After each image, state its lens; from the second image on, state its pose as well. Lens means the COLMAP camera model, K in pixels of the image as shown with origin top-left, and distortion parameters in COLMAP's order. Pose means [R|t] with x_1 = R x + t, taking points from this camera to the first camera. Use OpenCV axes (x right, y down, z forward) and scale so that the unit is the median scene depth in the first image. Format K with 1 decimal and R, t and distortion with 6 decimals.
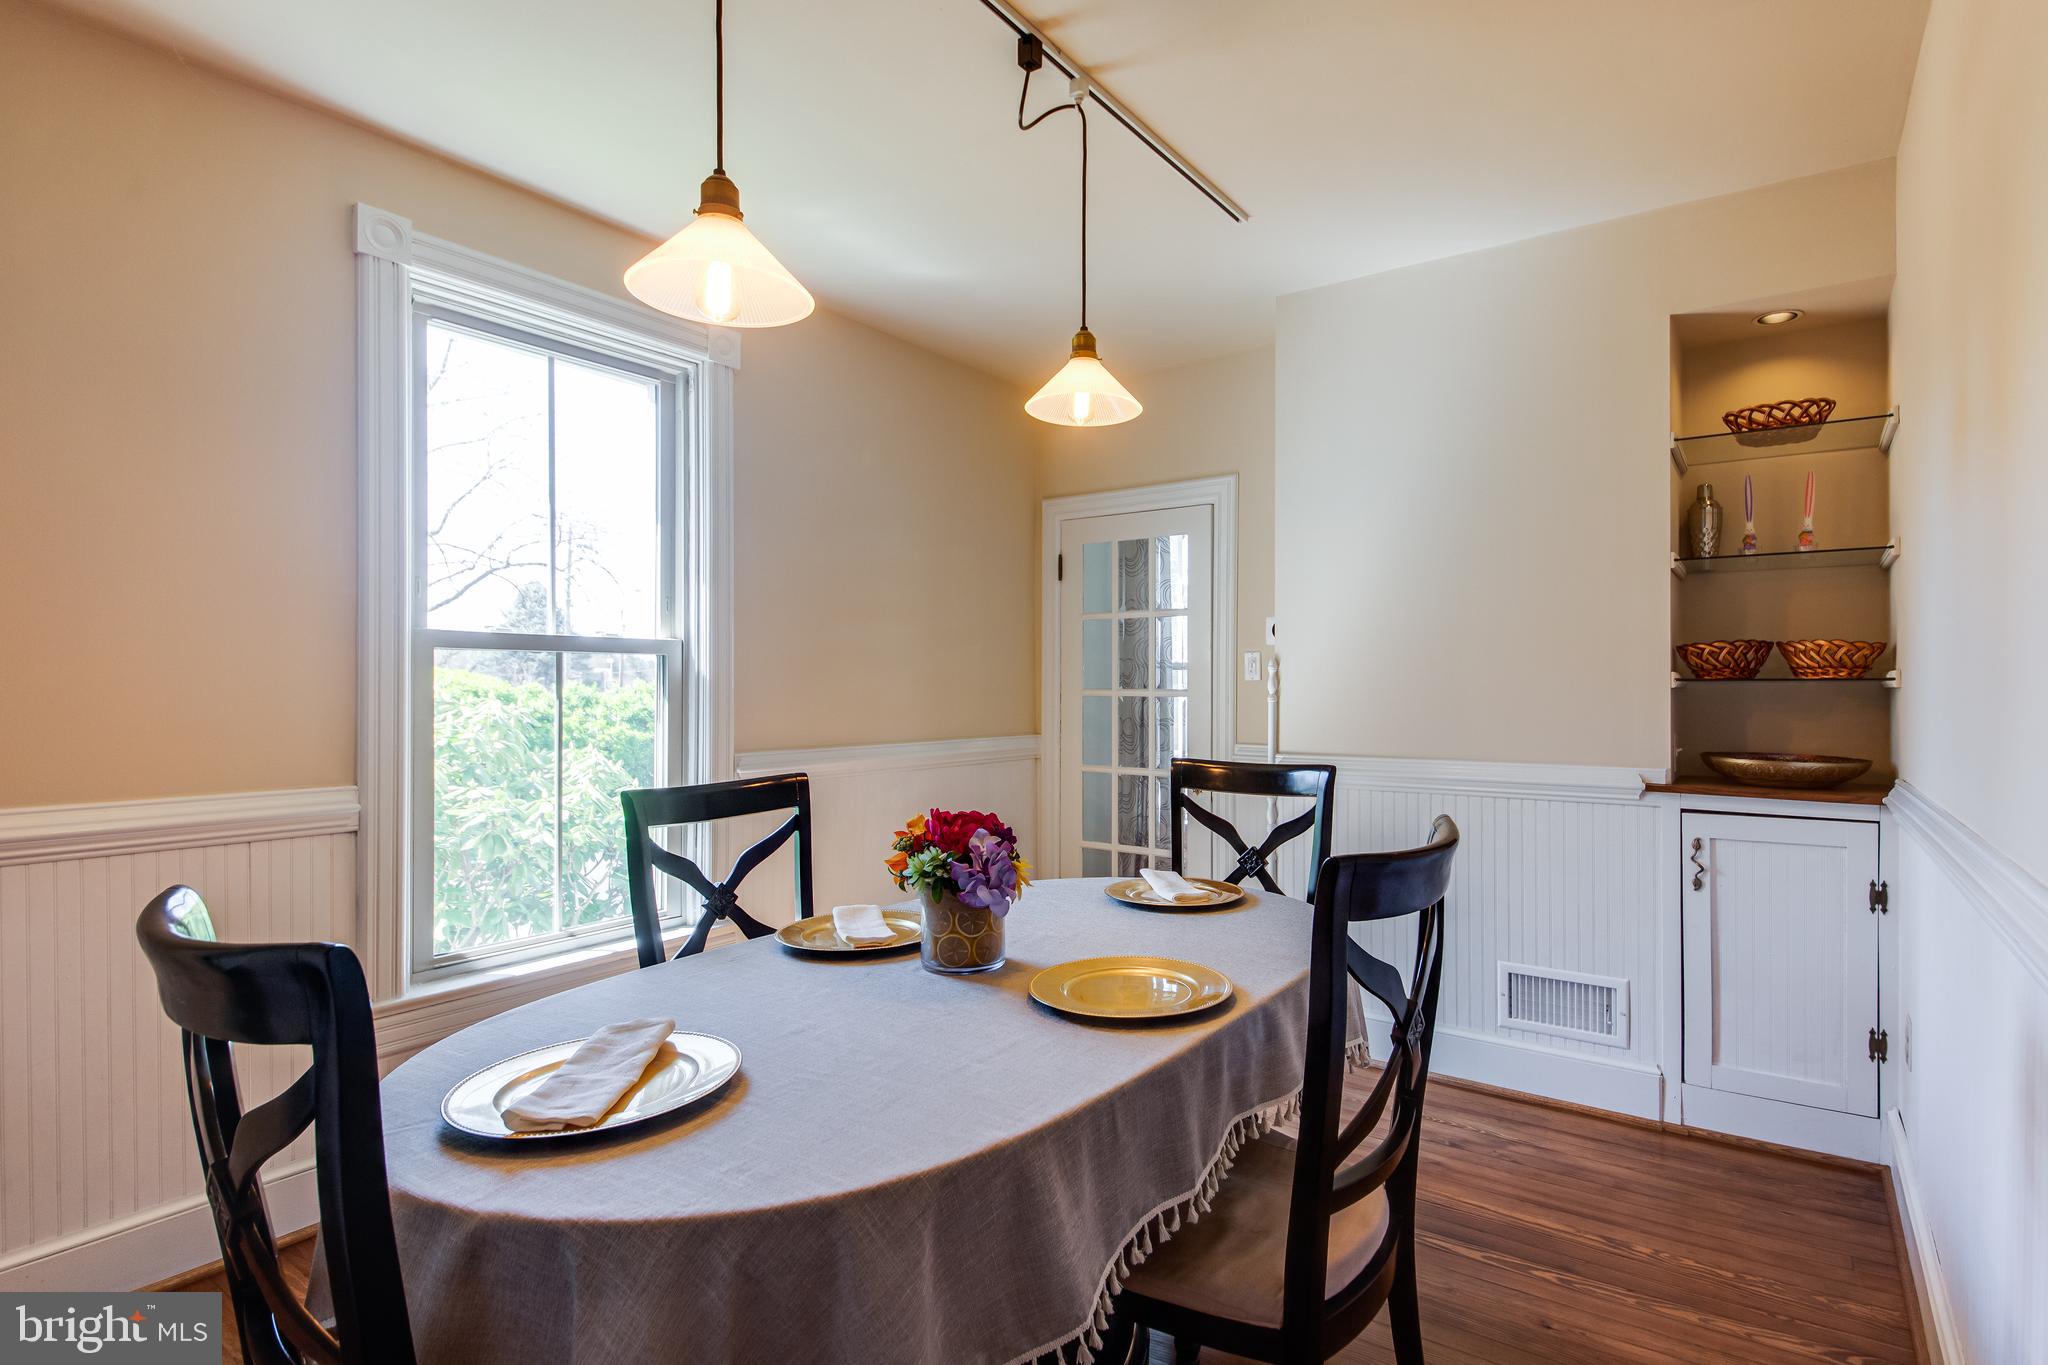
lens RADIAL K [[984.6, 0, 1037.4], [0, 984.6, 686.9], [0, 0, 1]] dist [0.048922, -0.037995]
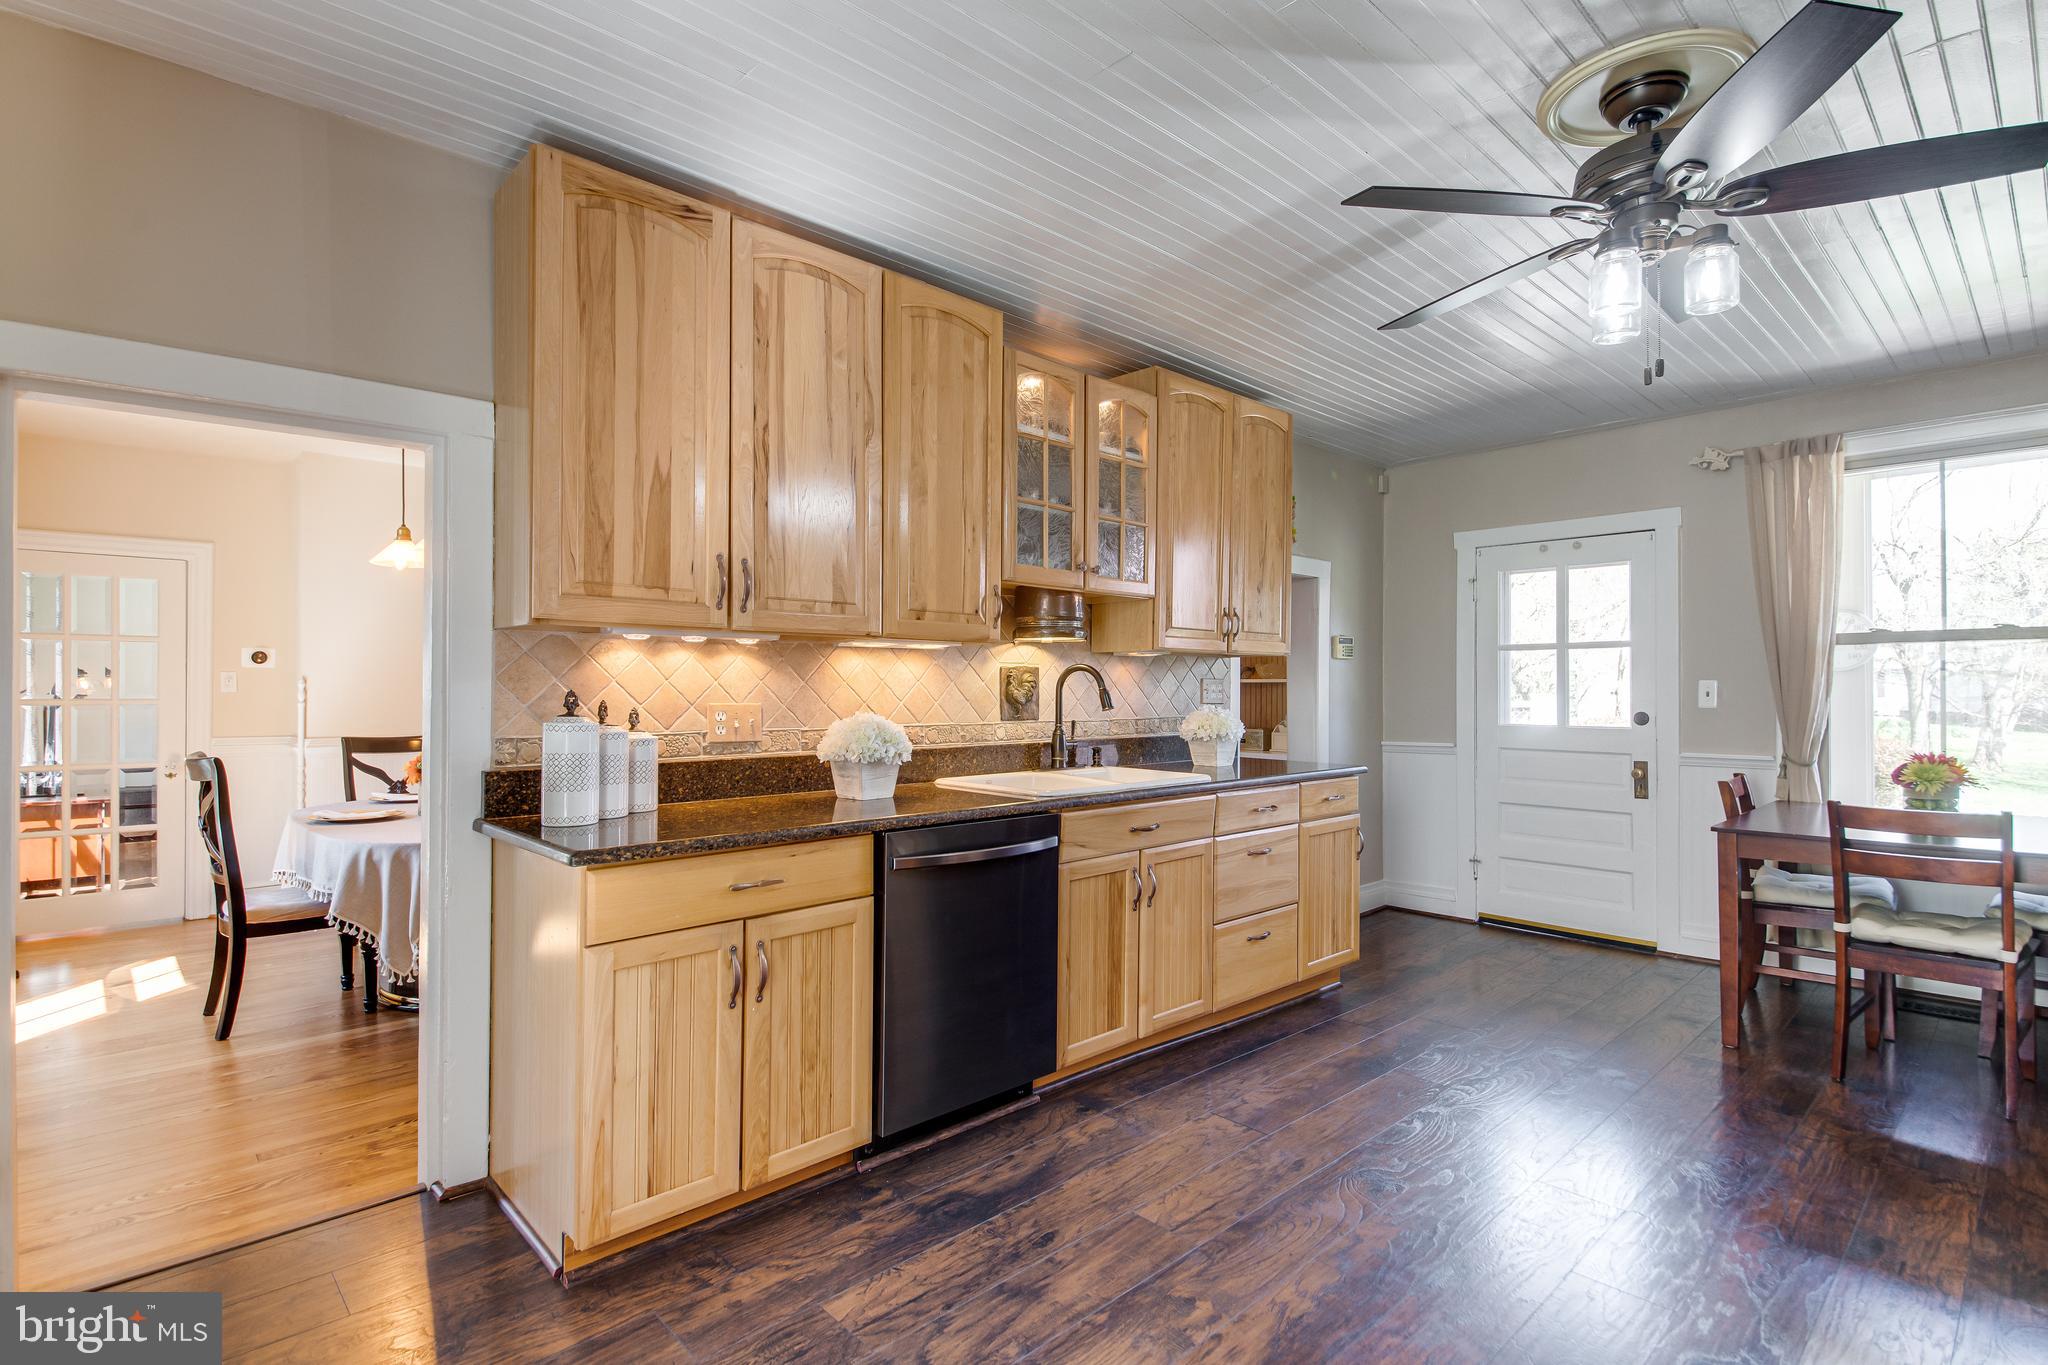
lens RADIAL K [[984.6, 0, 1037.4], [0, 984.6, 686.9], [0, 0, 1]] dist [0.048922, -0.037995]
pose [[0.182321, 0.004927, 0.983227, -1.396265], [-0.000364, 0.999988, -0.004944, -0.010597], [-0.983239, 0.000543, 0.182321, -0.547410]]
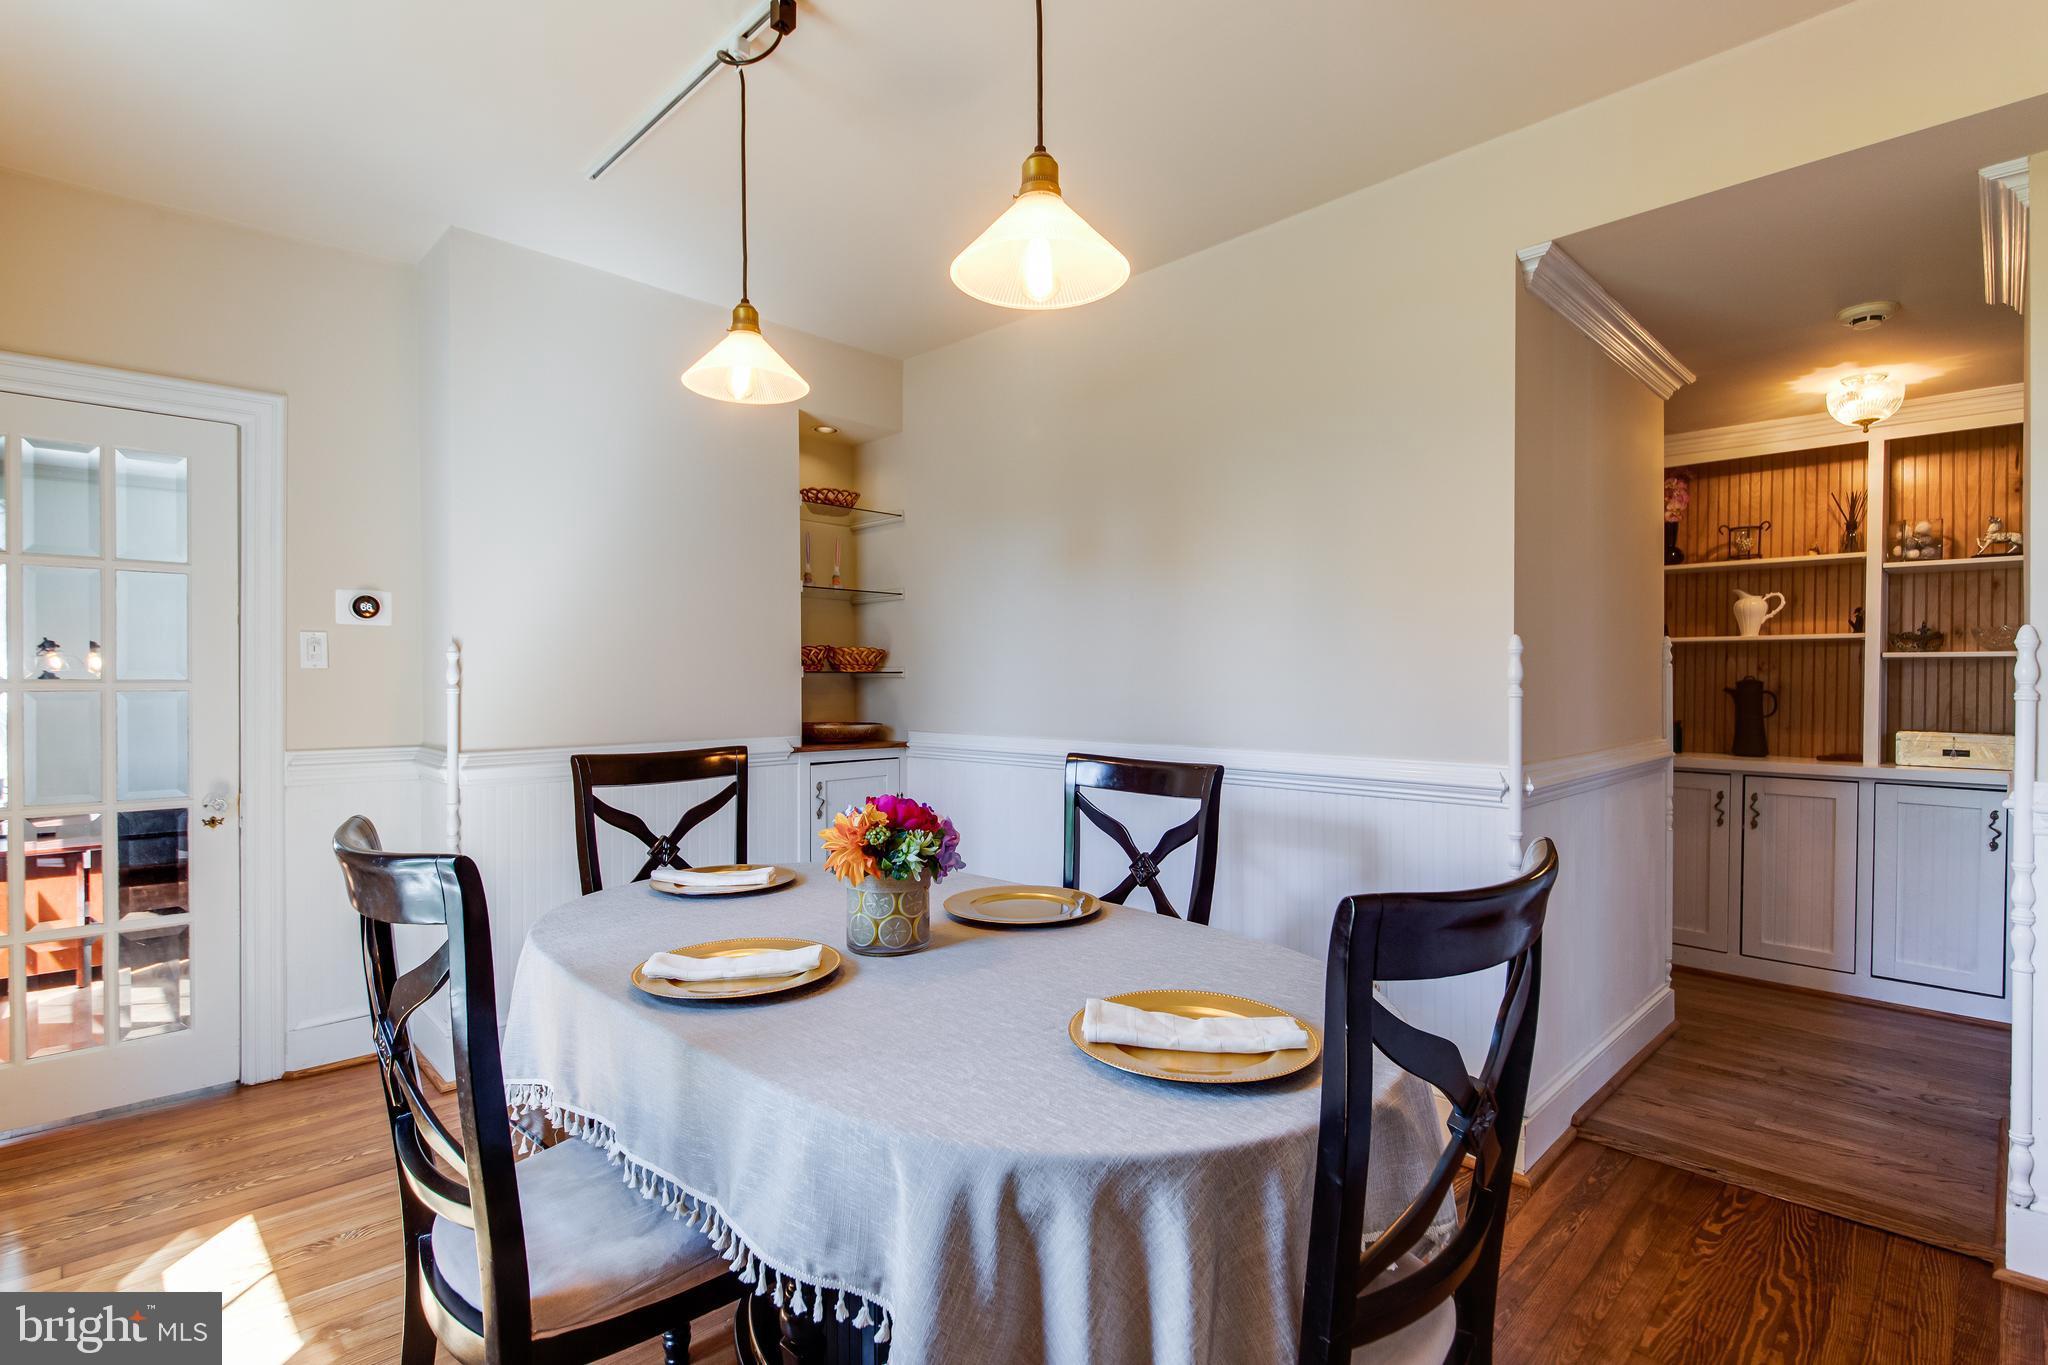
lens RADIAL K [[984.6, 0, 1037.4], [0, 984.6, 686.9], [0, 0, 1]] dist [0.048922, -0.037995]
pose [[0.169311, -0.010177, 0.985510, -0.676311], [-0.001932, 0.999941, 0.010658, -0.001581], [-0.985561, -0.003709, 0.169282, 0.440211]]
